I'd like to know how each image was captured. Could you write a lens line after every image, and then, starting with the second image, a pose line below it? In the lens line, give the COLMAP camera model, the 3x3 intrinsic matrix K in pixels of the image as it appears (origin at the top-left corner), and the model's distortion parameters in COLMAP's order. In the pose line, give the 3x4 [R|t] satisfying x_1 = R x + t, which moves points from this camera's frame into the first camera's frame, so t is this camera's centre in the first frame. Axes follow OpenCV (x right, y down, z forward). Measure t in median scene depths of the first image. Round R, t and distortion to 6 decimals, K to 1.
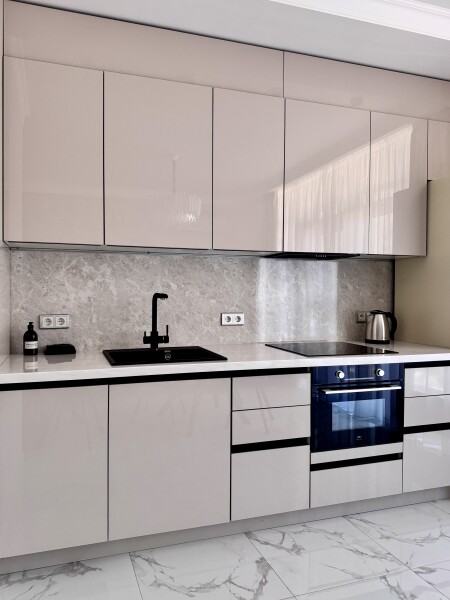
lens RADIAL K [[433.0, 0, 225.0], [0, 433.0, 300.0], [0, 0, 1]] dist [-0.002469, -0.002816]
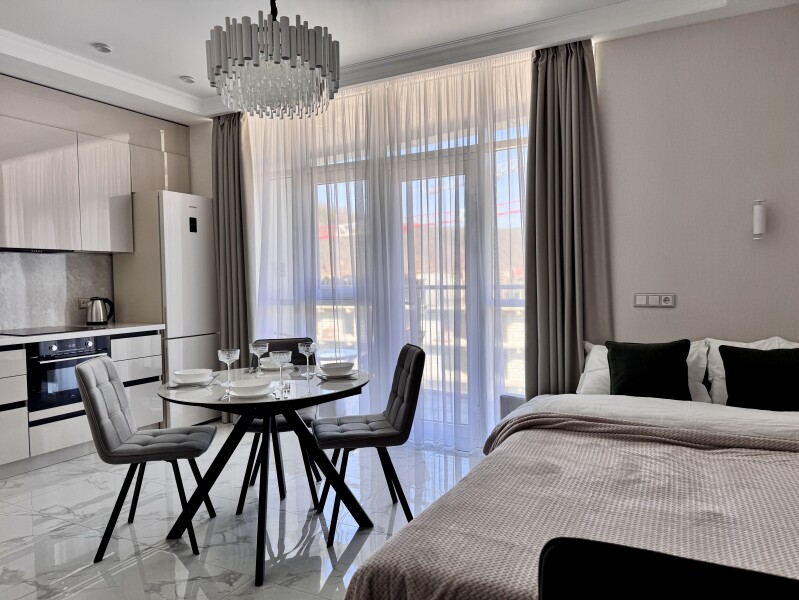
lens RADIAL K [[576.6, 0, 399.5], [0, 576.6, 300.0], [0, 0, 1]] dist [-0.002469, -0.002816]
pose [[0.760237, -0.041083, 0.648346, -0.039730], [0.031120, 0.999156, 0.026821, 0.015629], [-0.648900, -0.000214, 0.760873, -0.745466]]
